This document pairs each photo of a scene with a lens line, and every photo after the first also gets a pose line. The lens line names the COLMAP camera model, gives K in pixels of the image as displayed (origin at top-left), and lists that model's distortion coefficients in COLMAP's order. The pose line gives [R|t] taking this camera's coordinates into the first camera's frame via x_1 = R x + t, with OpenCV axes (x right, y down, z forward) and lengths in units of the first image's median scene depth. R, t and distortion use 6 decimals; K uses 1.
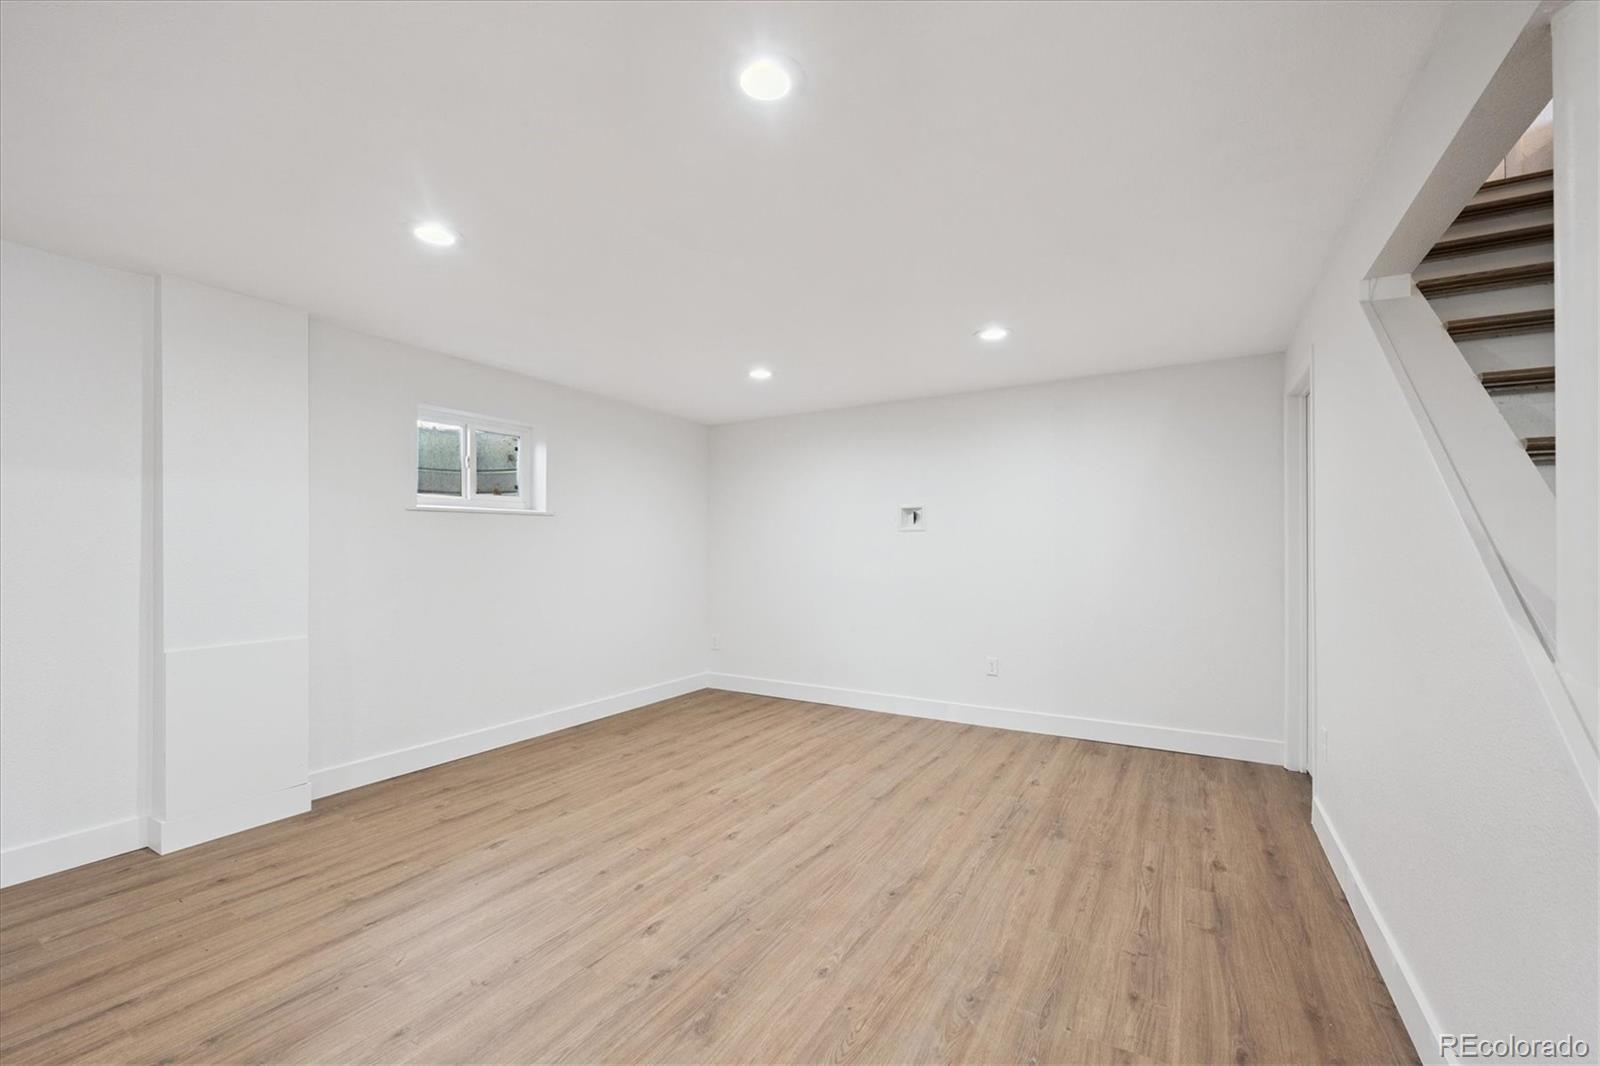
lens RADIAL K [[679.6, 0, 807.4], [0, 679.6, 543.0], [0, 0, 1]] dist [-0.001998, -0.000293]
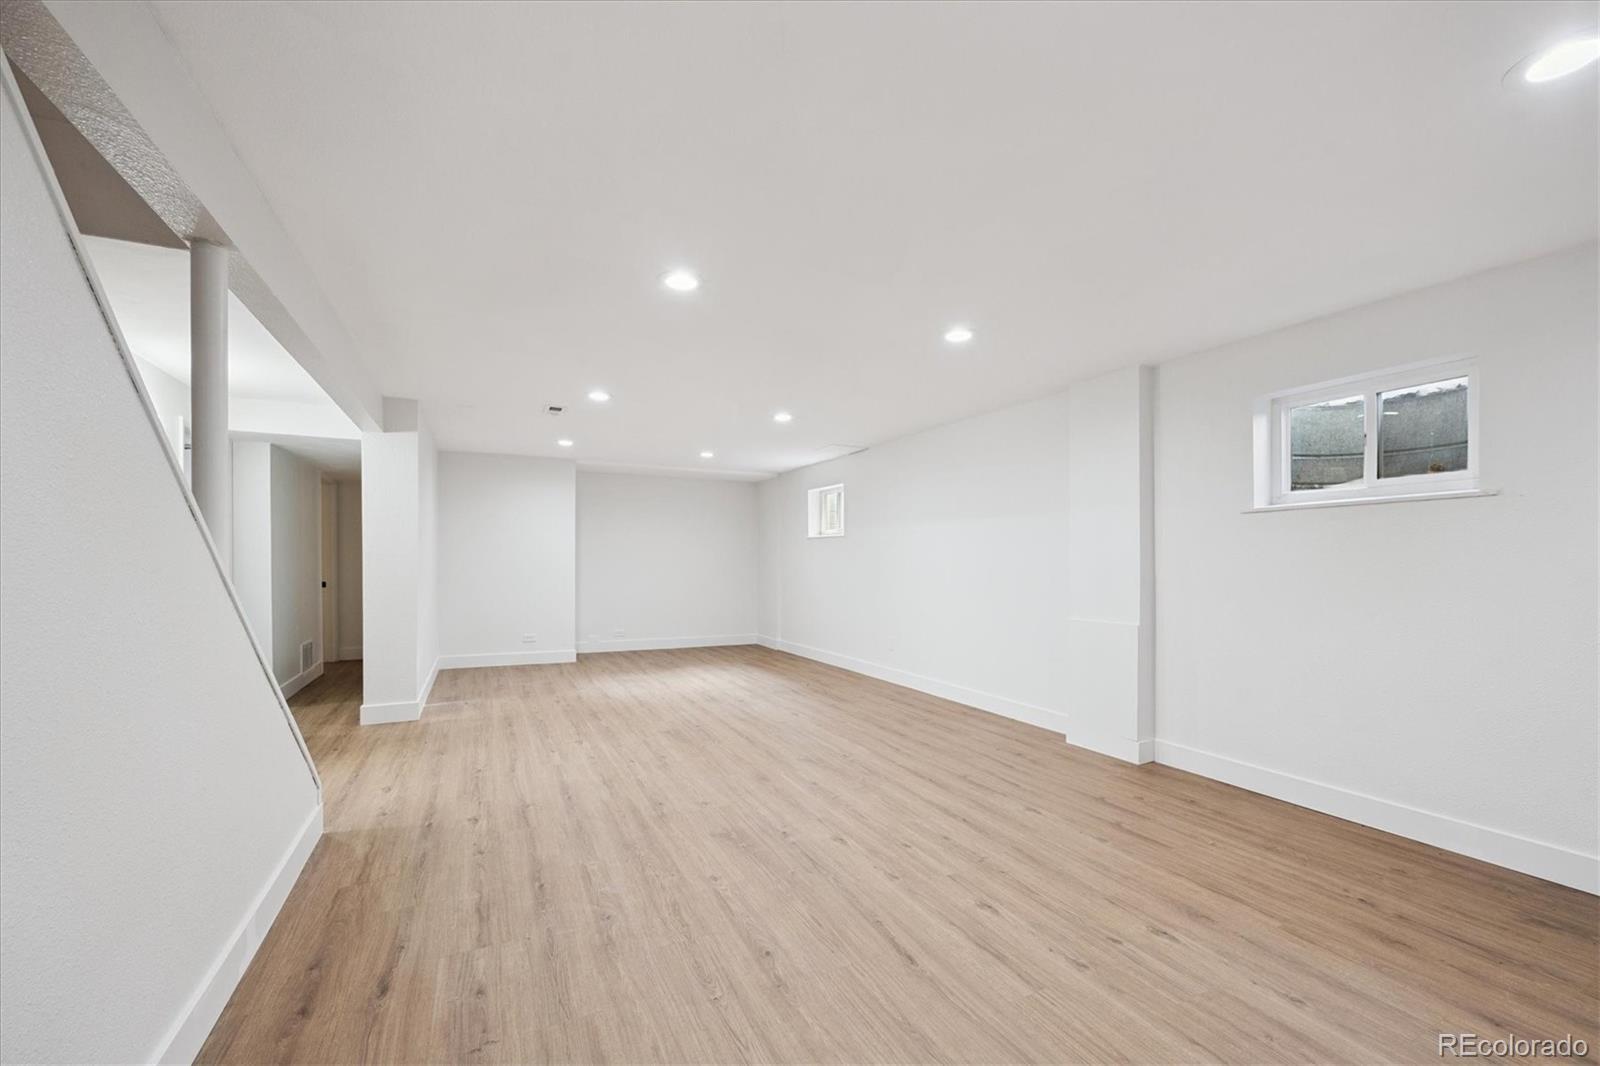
lens RADIAL K [[661.5, 0, 800.0], [0, 661.5, 533.0], [0, 0, 1]] dist [-0.001413, -0.000171]
pose [[-0.574661, -0.033125, -0.817721, 0.695089], [0.008336, 0.998892, -0.046323, 0.023454], [0.818349, -0.033437, -0.573748, 1.328337]]
